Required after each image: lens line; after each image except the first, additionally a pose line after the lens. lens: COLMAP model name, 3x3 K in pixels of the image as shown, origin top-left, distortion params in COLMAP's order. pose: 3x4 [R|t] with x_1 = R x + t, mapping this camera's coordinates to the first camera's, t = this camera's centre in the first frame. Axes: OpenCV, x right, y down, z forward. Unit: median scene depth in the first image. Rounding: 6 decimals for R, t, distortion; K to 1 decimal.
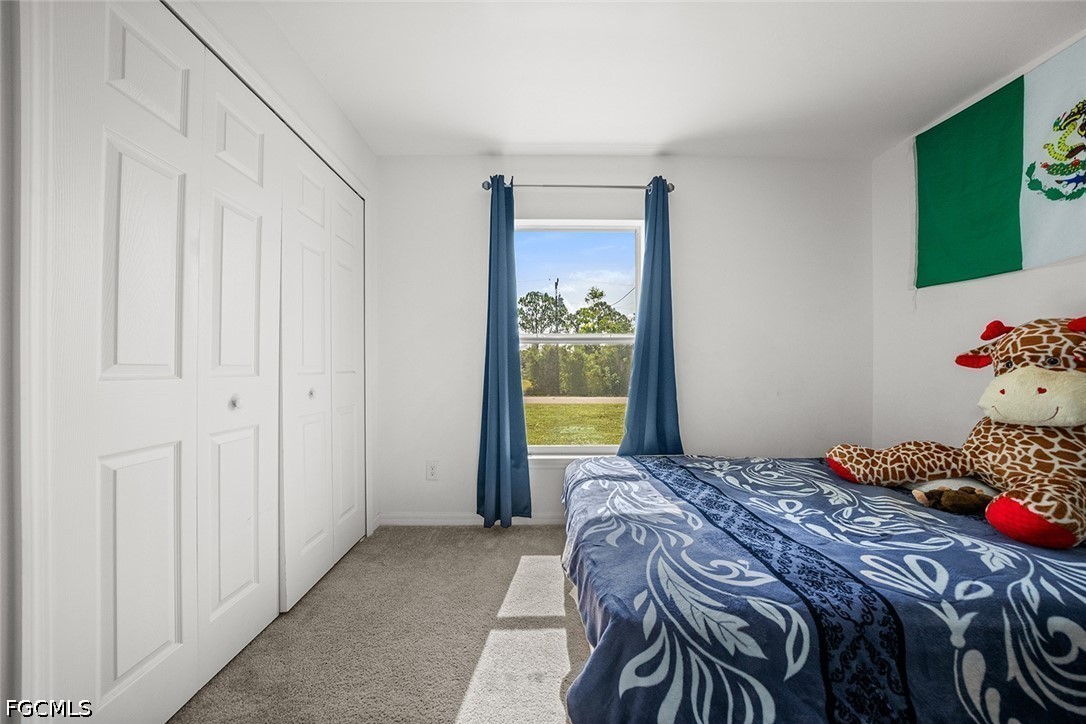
lens RADIAL K [[377.1, 0, 537.7], [0, 377.1, 371.7], [0, 0, 1]] dist [-0.022181, 0.002693]
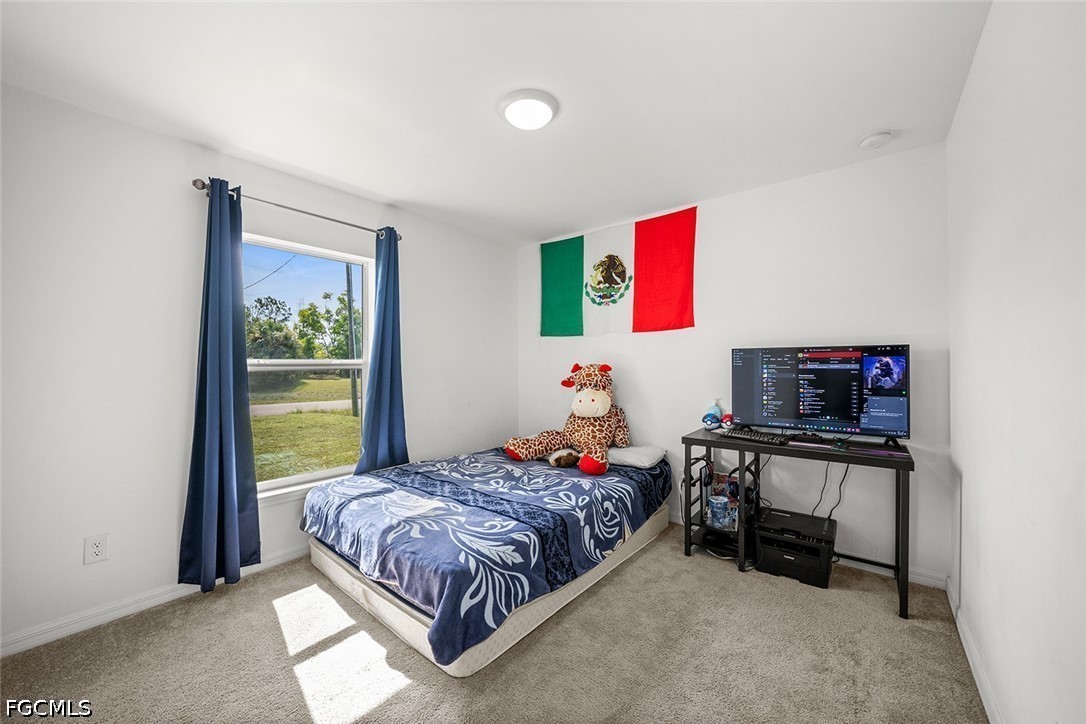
lens RADIAL K [[411.3, 0, 531.8], [0, 411.3, 365.1], [0, 0, 1]] dist [-0.007916, 0.002510]
pose [[0.657888, -0.004981, 0.753100, -0.516334], [0.011389, 0.999930, -0.003336, -0.123788], [-0.753030, 0.010772, 0.657898, -0.237301]]
